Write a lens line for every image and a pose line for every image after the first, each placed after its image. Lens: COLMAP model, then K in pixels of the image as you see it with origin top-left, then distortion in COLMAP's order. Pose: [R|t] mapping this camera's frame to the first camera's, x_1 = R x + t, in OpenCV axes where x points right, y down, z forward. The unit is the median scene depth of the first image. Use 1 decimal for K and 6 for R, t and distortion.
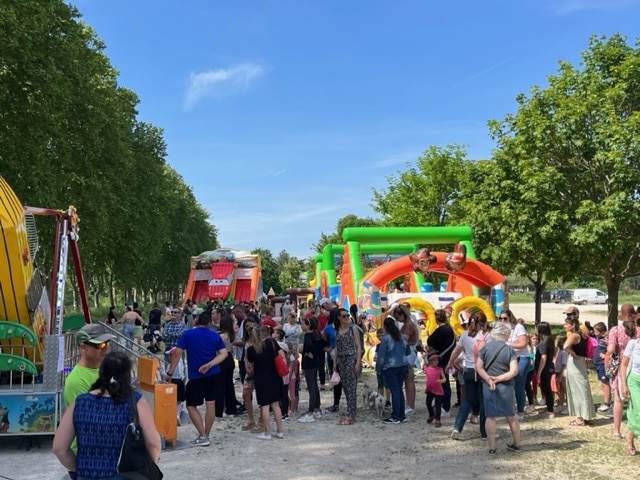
lens RADIAL K [[804.2, 0, 320.0], [0, 804.2, 240.0], [0, 0, 1]] dist [0.197144, -0.031653]
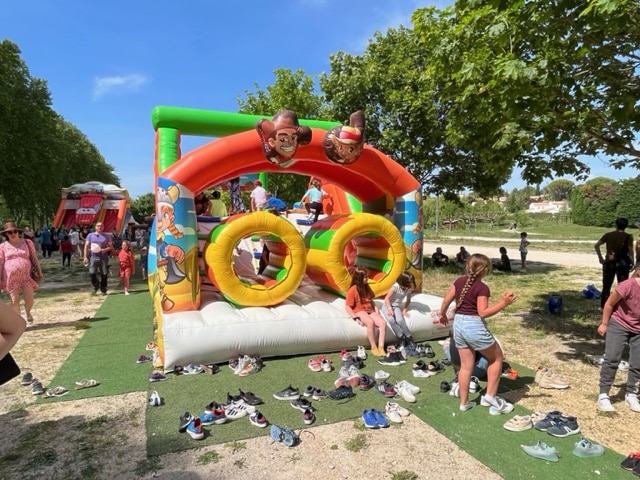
lens RADIAL K [[454.0, 0, 320.0], [0, 454.0, 240.0], [0, 0, 1]] dist [0.005717, 0.003117]
pose [[0.969633, 0.005307, 0.244506, 0.034562], [-0.028022, 0.995591, 0.089516, 0.026420], [-0.242953, -0.093649, 0.965507, 0.304516]]
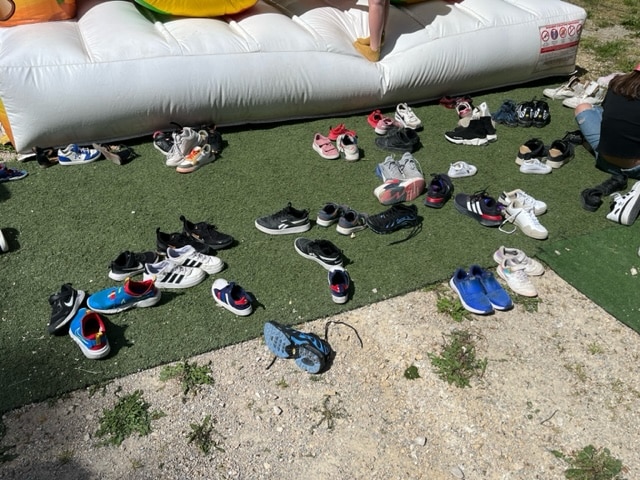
lens RADIAL K [[575.1, 0, 320.0], [0, 575.1, 240.0], [0, 0, 1]] dist [0.053643, -0.005520]
pose [[0.949875, -0.129774, 0.284422, 0.037609], [-0.064558, 0.808741, 0.584611, 0.033536], [-0.305891, -0.573669, 0.759825, 0.342922]]
